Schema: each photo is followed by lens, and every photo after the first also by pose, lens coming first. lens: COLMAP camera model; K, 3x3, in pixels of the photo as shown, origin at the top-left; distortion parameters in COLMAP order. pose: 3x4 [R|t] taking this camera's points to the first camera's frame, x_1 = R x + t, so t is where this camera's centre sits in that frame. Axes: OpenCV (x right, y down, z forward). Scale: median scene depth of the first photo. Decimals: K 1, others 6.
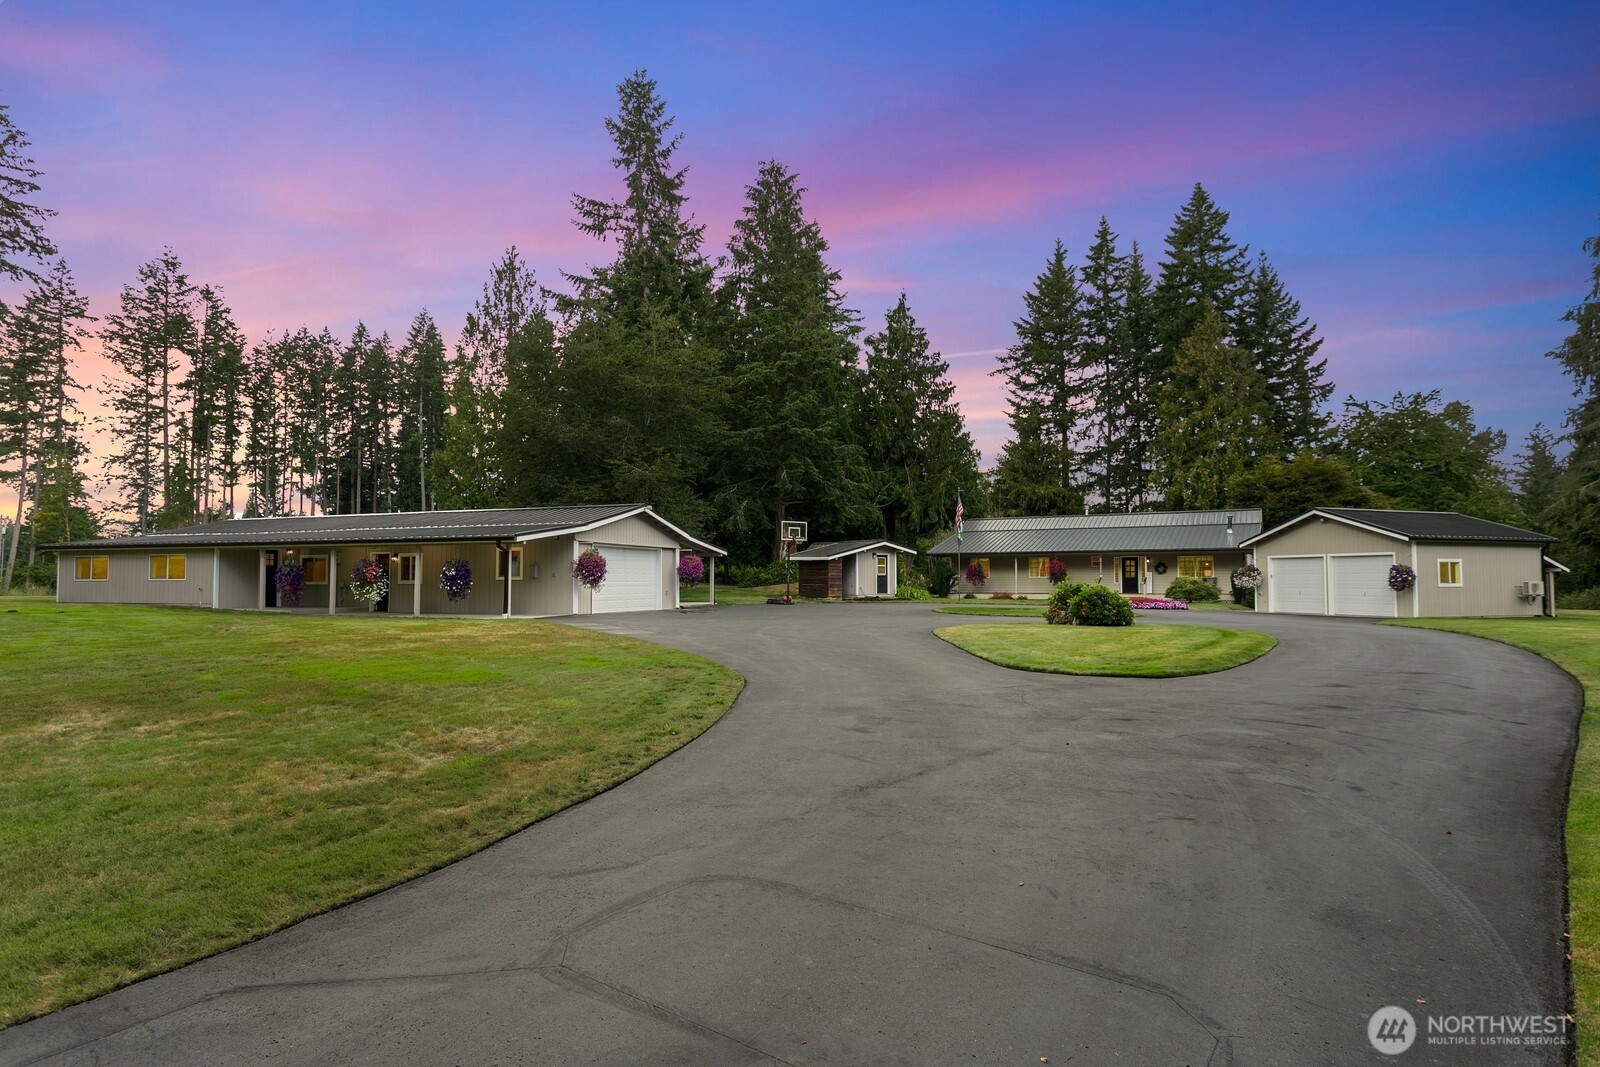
lens RADIAL K [[969.0, 0, 801.8], [0, 969.0, 529.2], [0, 0, 1]] dist [0.000690, 0.000434]
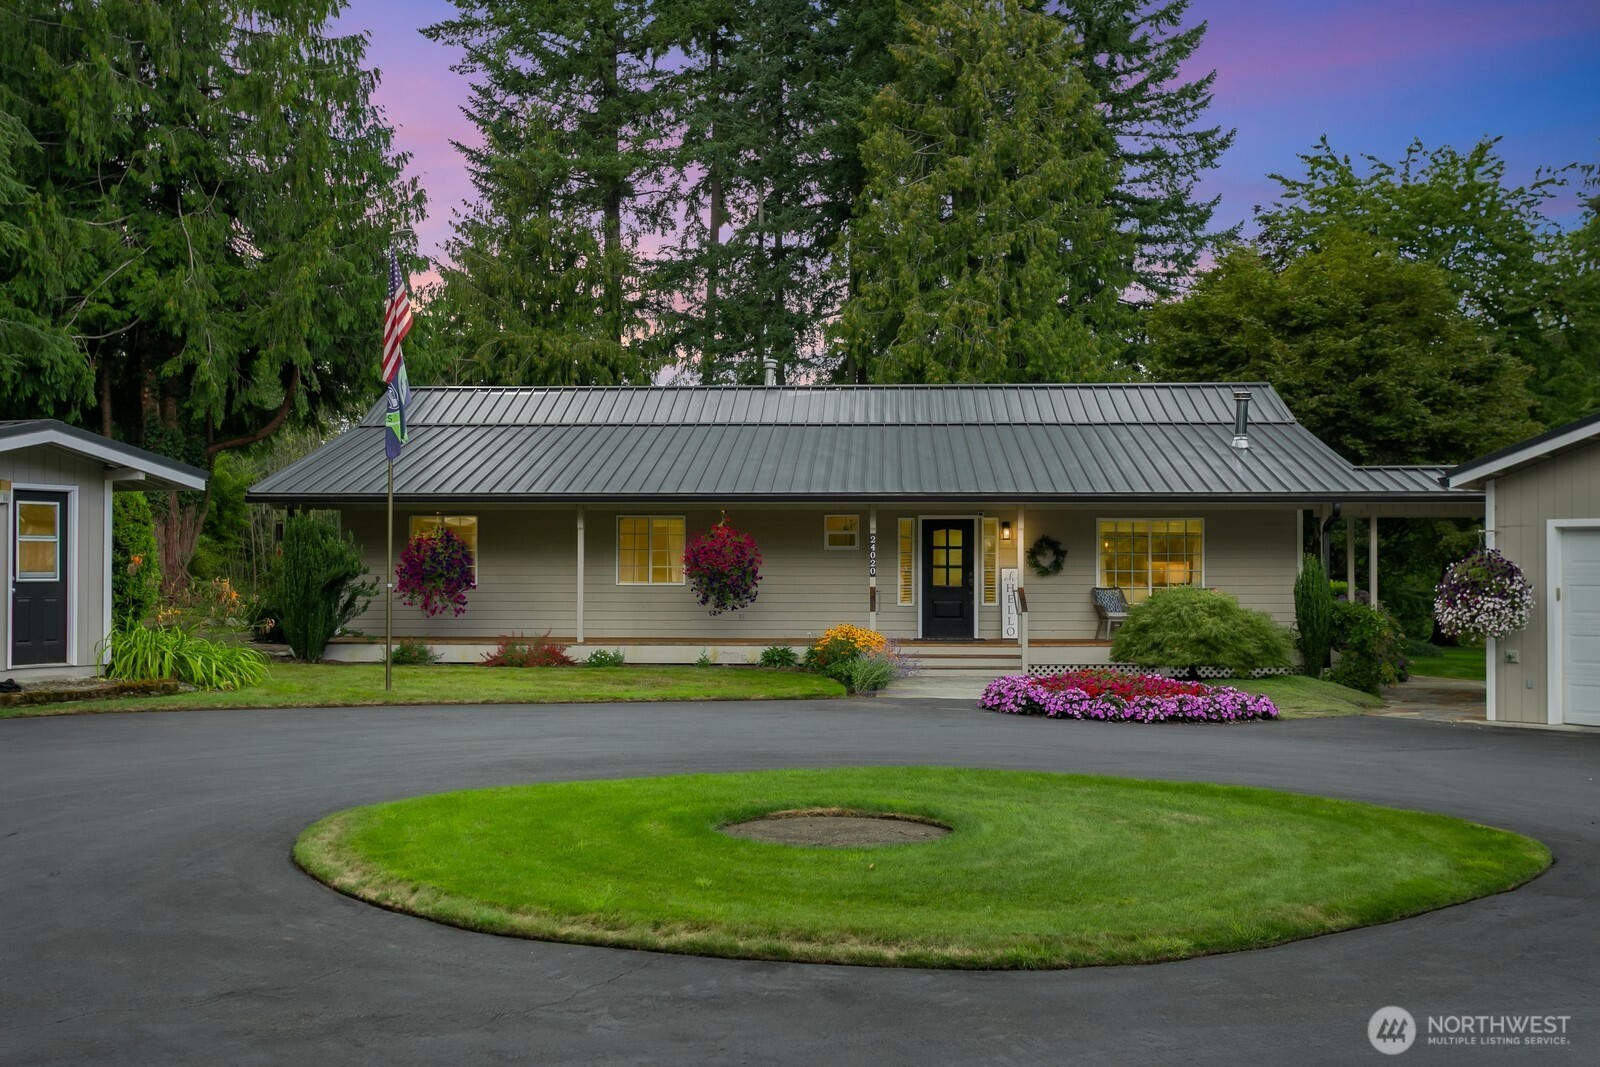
lens RADIAL K [[1826.0, 0, 803.3], [0, 1826.0, 528.4], [0, 0, 1]] dist [0.031630, 0.000000]
pose [[0.910815, 0.013578, 0.412591, 0.044582], [-0.026883, 0.999288, 0.026459, 0.012737], [-0.411938, -0.035191, 0.910532, 0.355544]]
